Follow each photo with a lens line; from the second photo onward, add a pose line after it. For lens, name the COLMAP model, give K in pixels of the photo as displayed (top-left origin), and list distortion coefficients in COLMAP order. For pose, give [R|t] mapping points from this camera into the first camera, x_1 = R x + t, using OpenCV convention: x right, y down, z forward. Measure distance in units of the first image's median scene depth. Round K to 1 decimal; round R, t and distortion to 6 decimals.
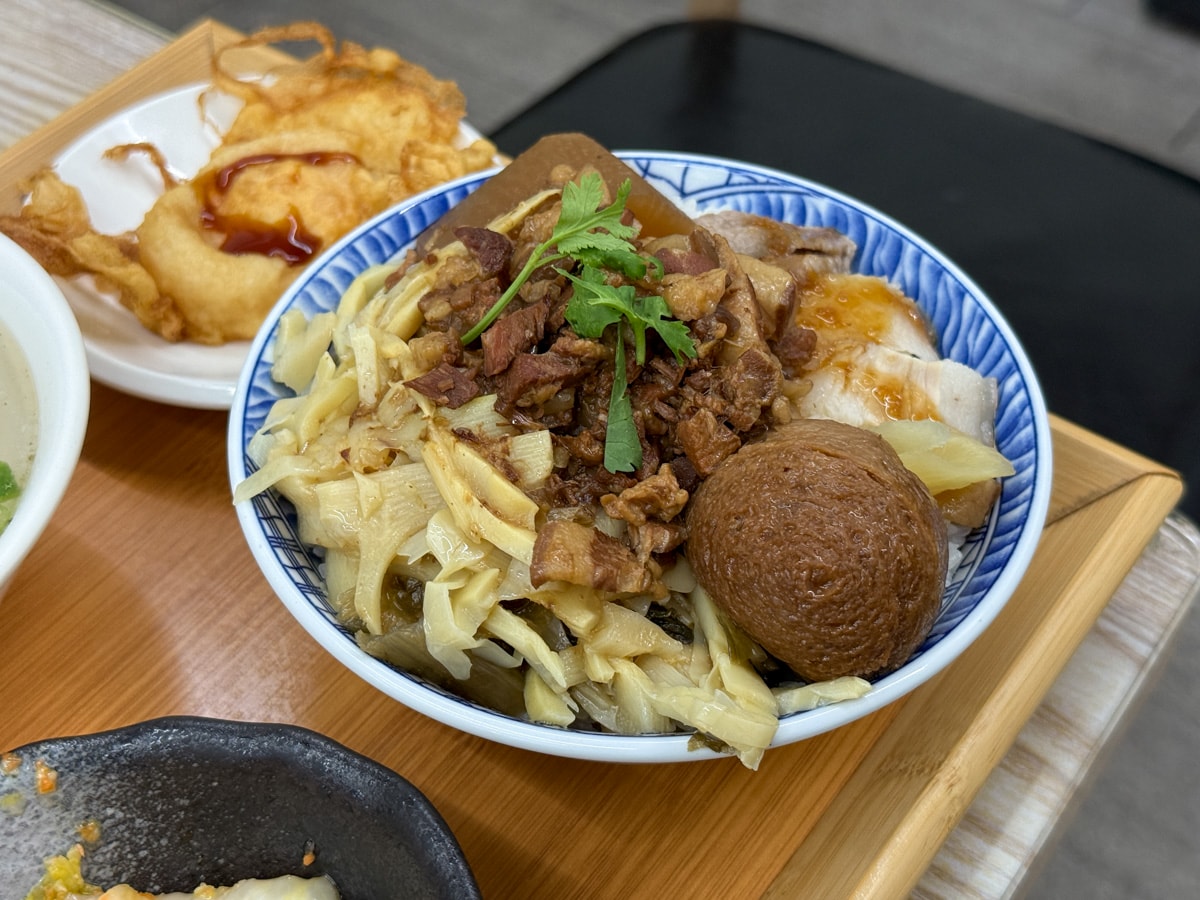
lens RADIAL K [[1757.6, 0, 600.0], [0, 1757.6, 450.0], [0, 0, 1]] dist [0.031195, -0.146956]
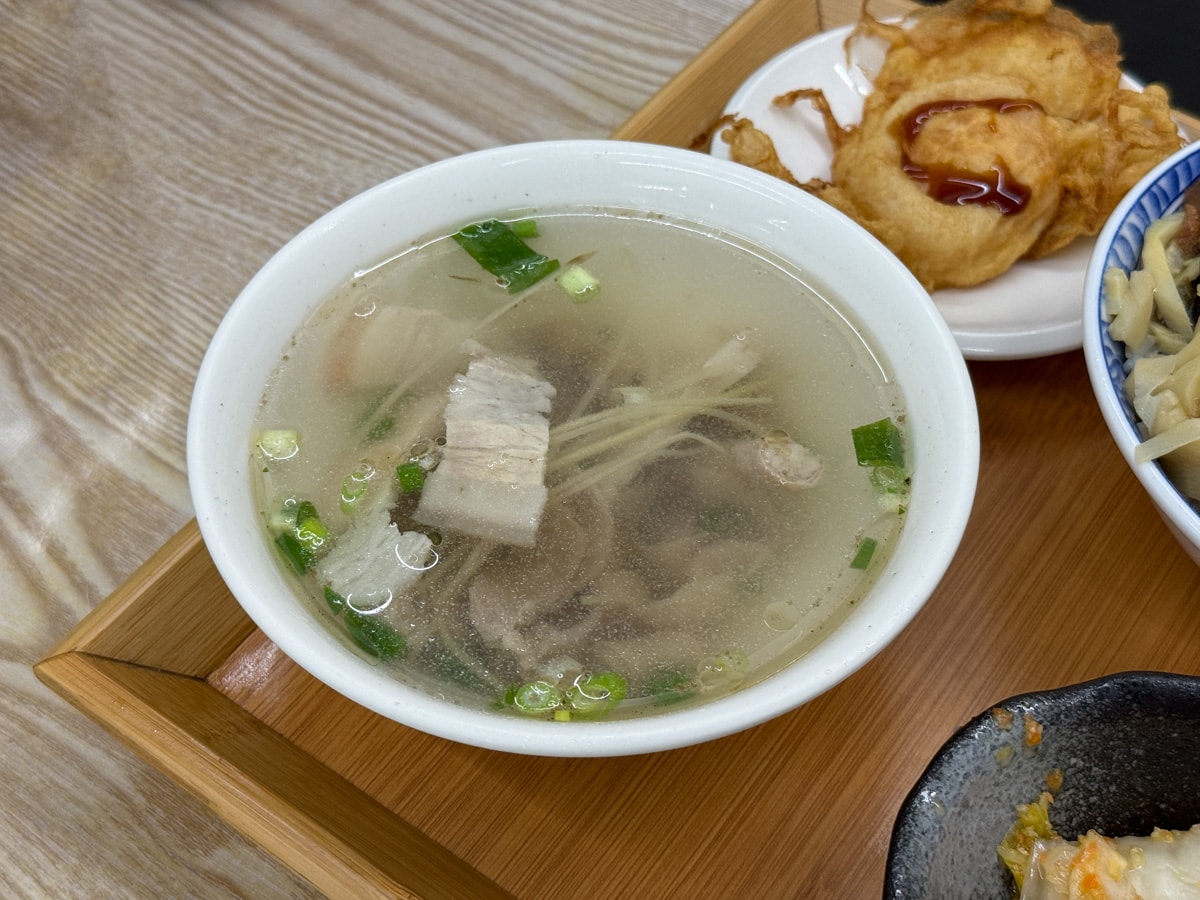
lens RADIAL K [[1757.6, 0, 600.0], [0, 1757.6, 450.0], [0, 0, 1]] dist [0.031195, -0.146956]
pose [[0.999989, -0.004678, -0.000938, -0.544557], [0.004730, 0.997707, 0.067515, -0.051415], [0.000620, -0.067519, 0.997718, -0.037658]]
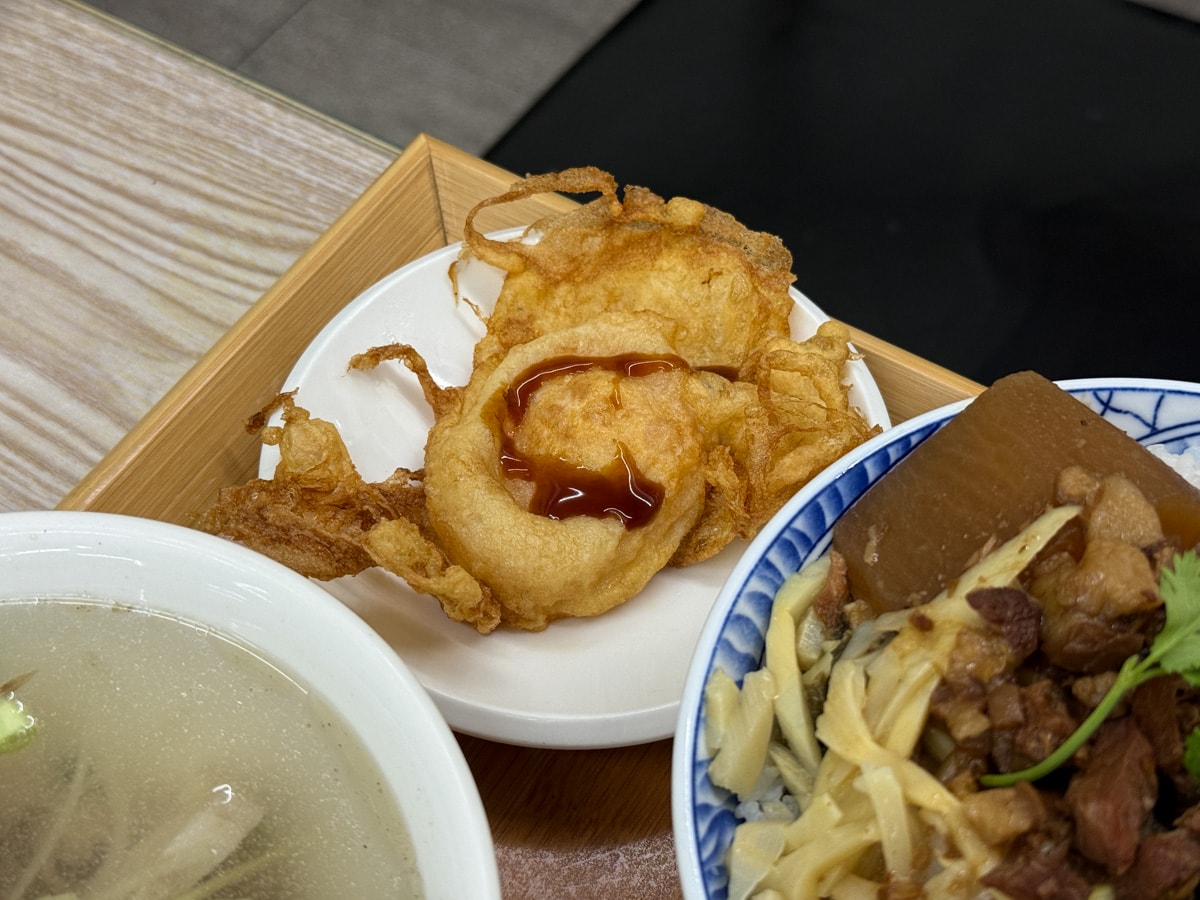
lens RADIAL K [[1757.6, 0, 600.0], [0, 1757.6, 450.0], [0, 0, 1]] dist [0.031195, -0.146956]
pose [[0.997508, -0.065779, 0.025499, -0.274245], [0.062245, 0.990729, 0.120757, -0.311005], [-0.033206, -0.118869, 0.992355, 0.299172]]
